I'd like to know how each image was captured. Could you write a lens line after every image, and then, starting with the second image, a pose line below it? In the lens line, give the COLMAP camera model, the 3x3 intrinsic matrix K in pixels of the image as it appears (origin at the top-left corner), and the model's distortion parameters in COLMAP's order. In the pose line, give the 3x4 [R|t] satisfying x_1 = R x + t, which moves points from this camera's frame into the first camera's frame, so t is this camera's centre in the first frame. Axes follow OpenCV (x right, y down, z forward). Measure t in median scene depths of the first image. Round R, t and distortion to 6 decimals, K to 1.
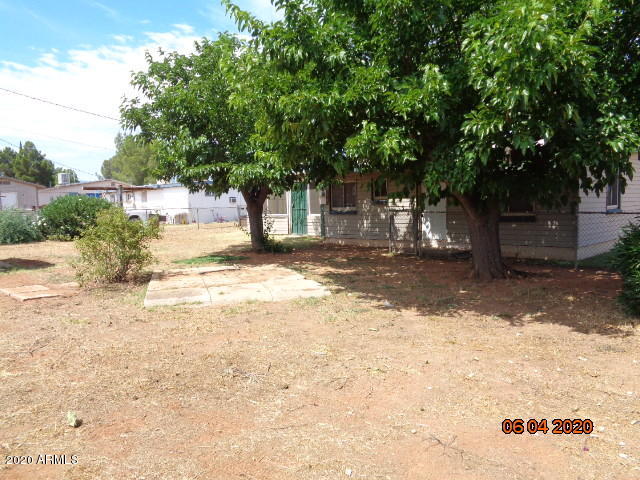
lens RADIAL K [[477.4, 0, 320.0], [0, 477.4, 240.2], [0, 0, 1]] dist [0.022951, 0.003589]
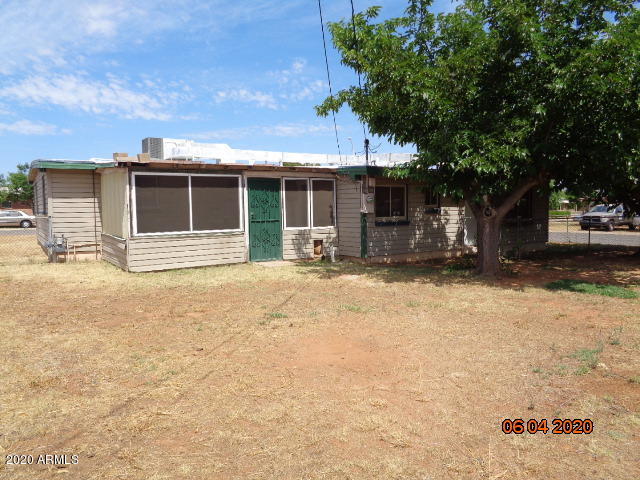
lens RADIAL K [[477.4, 0, 320.1], [0, 477.4, 239.7], [0, 0, 1]] dist [0.022951, 0.003589]
pose [[0.297449, -0.072752, 0.951962, -0.794386], [0.066112, 0.996269, 0.055480, -0.086131], [-0.952446, 0.046433, 0.301149, 0.905923]]
